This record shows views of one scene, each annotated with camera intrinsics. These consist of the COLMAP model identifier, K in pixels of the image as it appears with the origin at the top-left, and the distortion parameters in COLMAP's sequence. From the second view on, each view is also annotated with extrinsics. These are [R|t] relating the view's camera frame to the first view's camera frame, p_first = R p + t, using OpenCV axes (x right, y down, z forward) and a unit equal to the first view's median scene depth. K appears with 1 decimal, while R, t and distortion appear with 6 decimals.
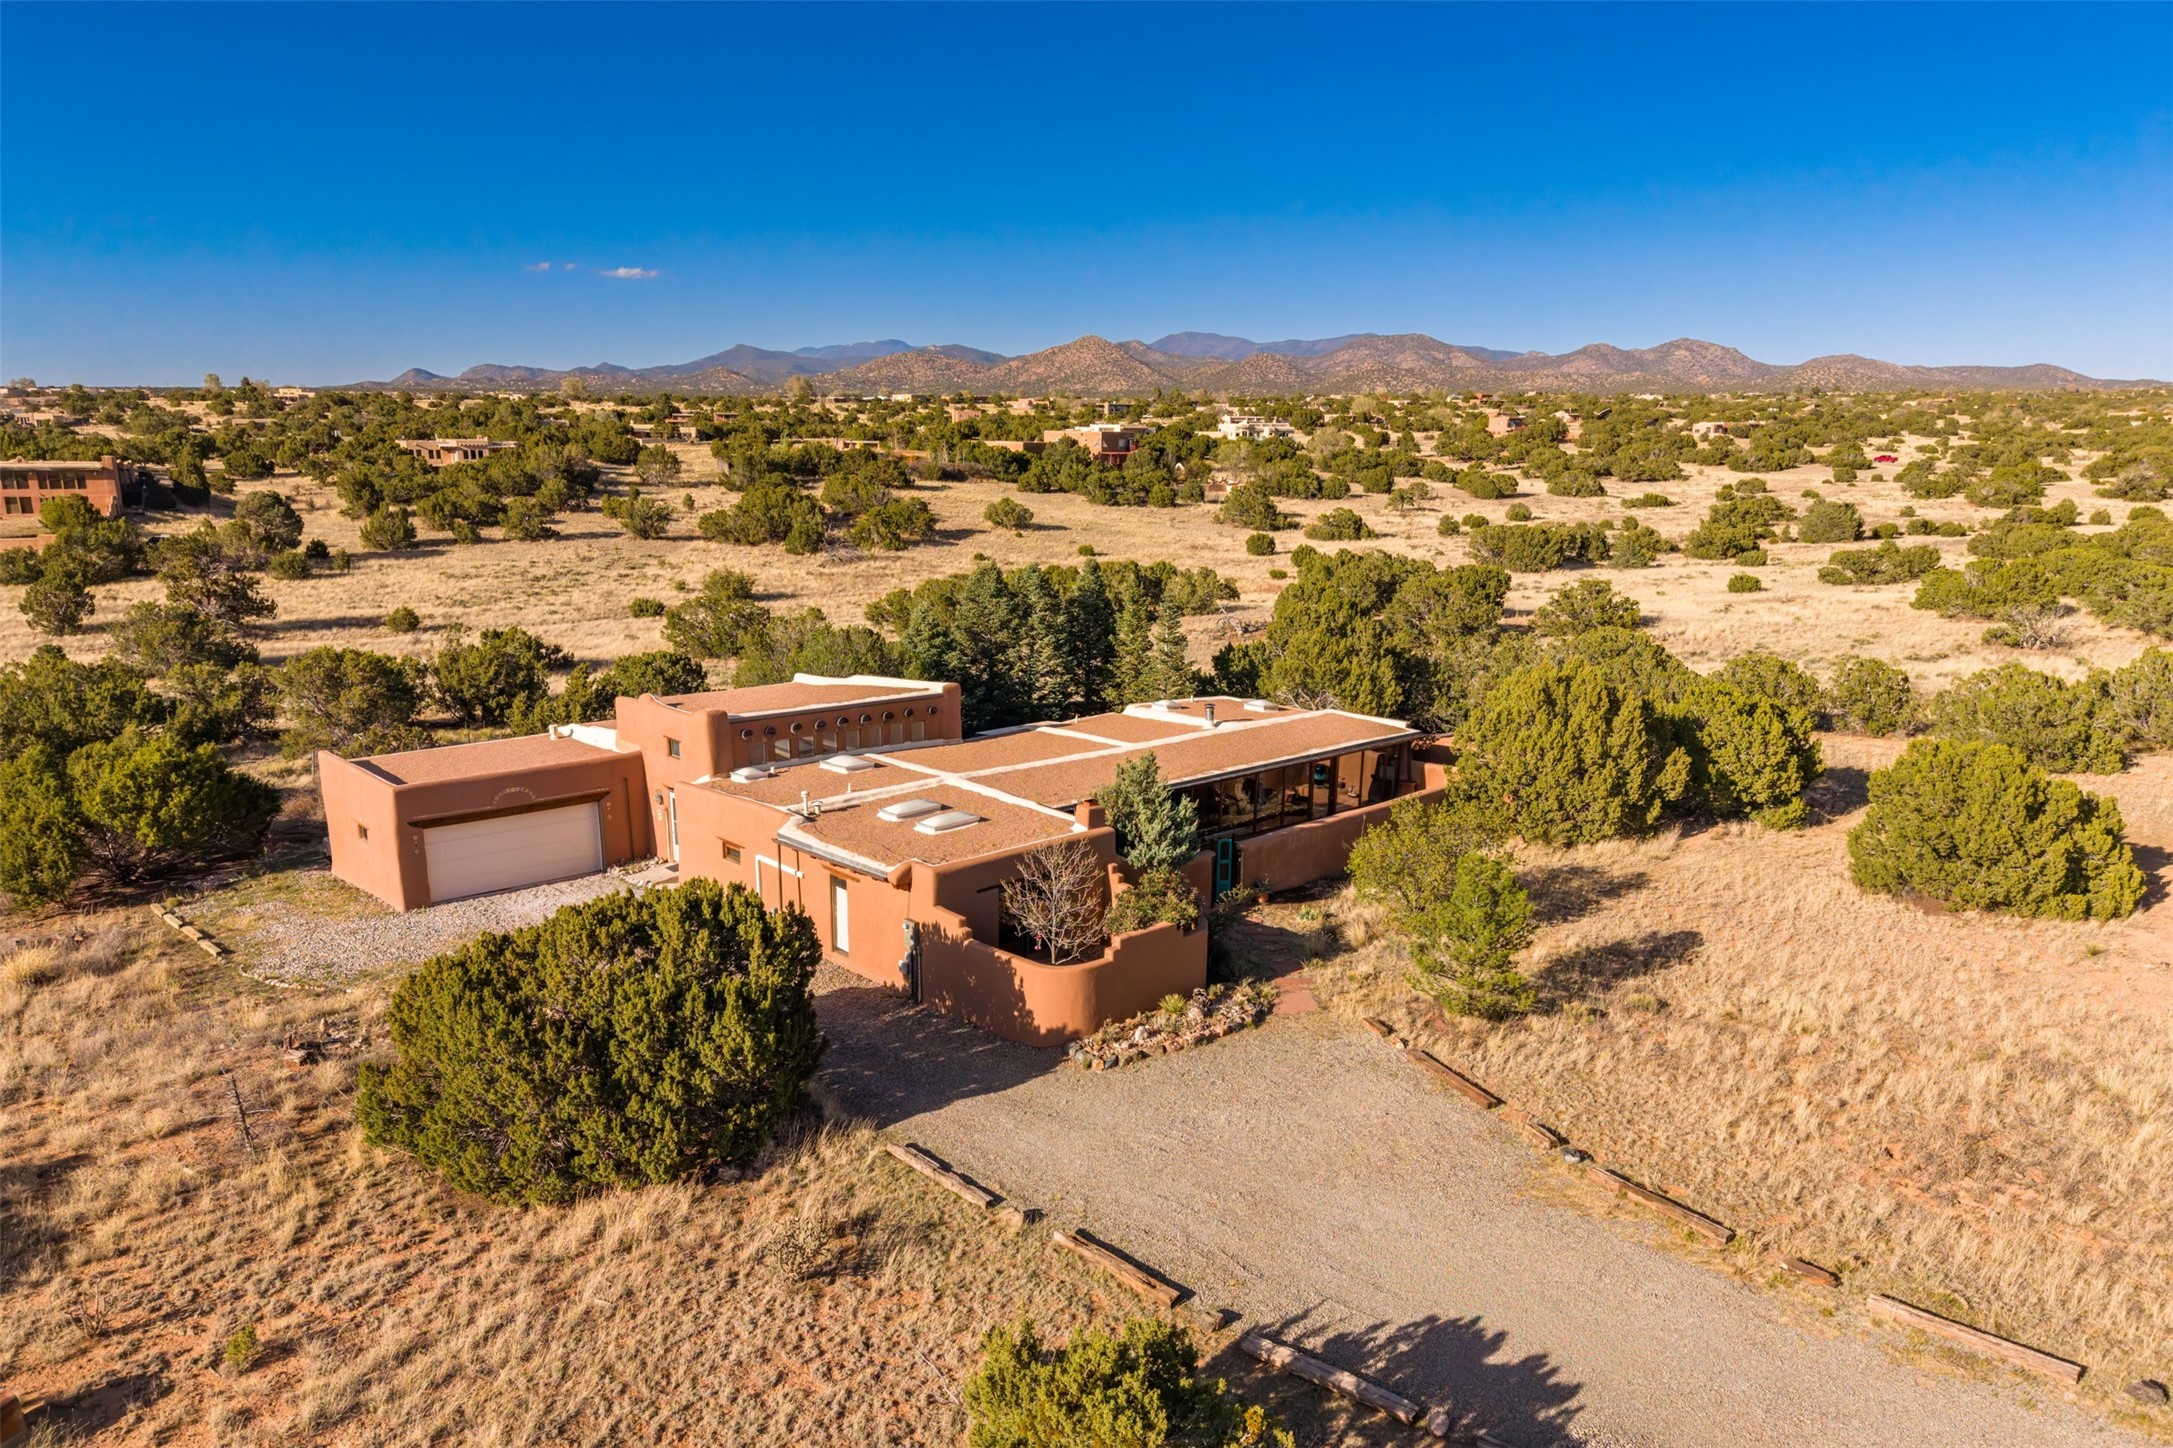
lens RADIAL K [[1449.3, 0, 1082.5], [0, 1449.3, 901.4], [0, 0, 1]] dist [0.066054, -0.052130]
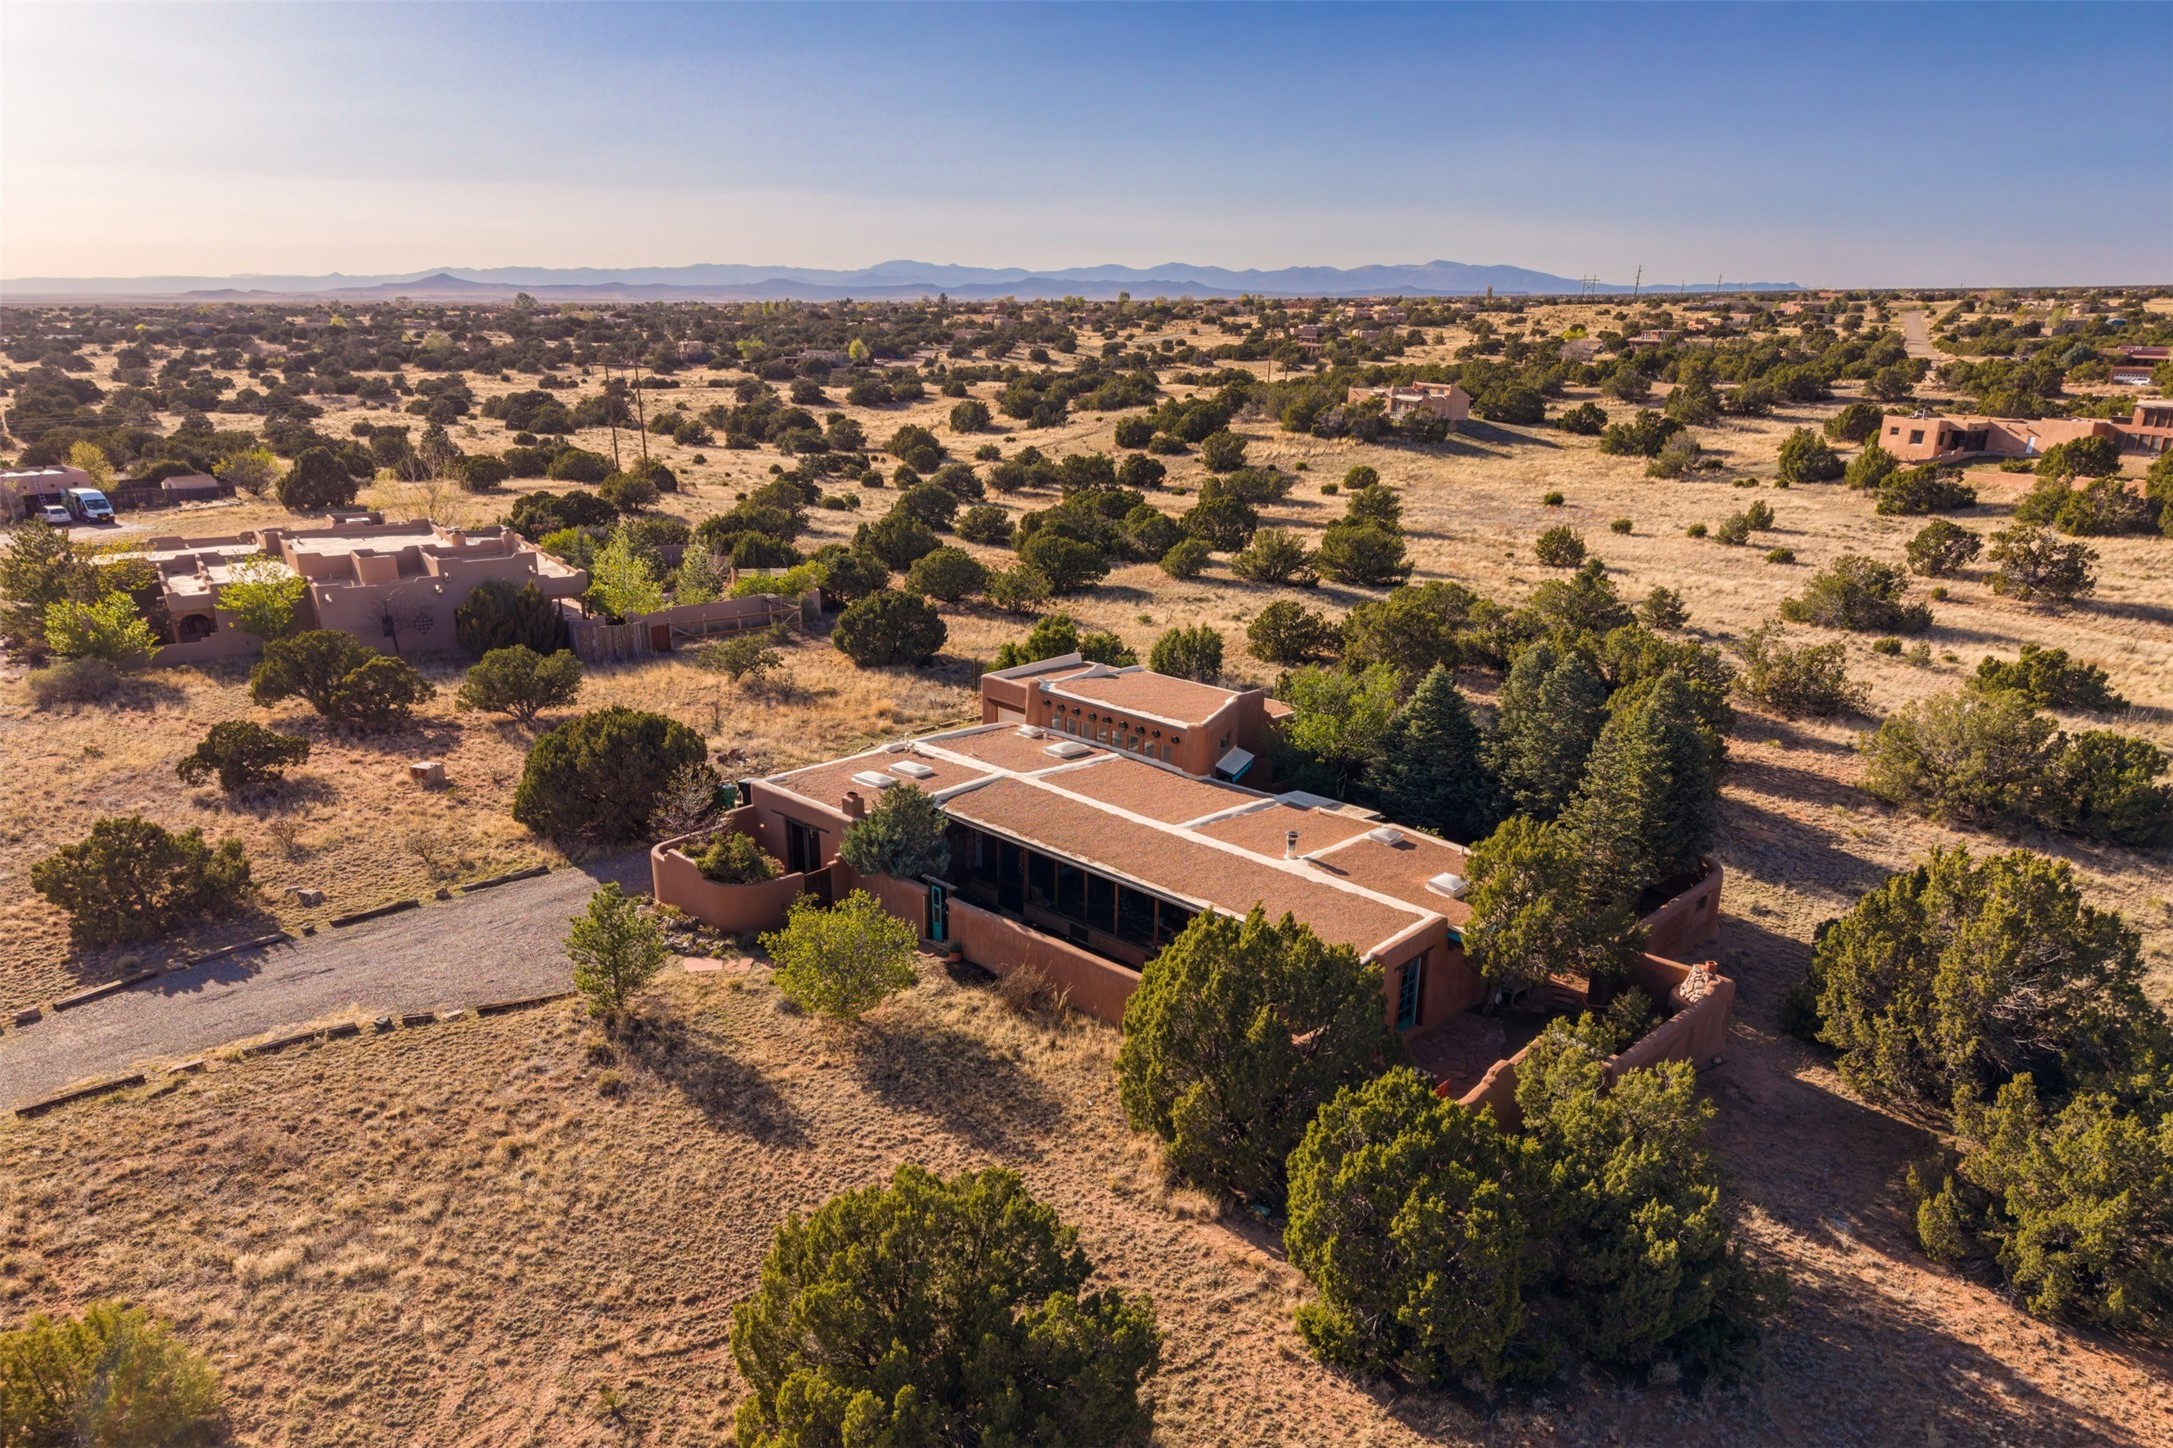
lens RADIAL K [[1449.3, 0, 1084.2], [0, 1449.3, 871.7], [0, 0, 1]] dist [0.066054, -0.052130]
pose [[0.068547, 0.362784, -0.929349, 0.994493], [-0.318118, 0.890861, 0.324296, -0.393380], [0.945570, 0.273413, 0.176474, 0.790713]]
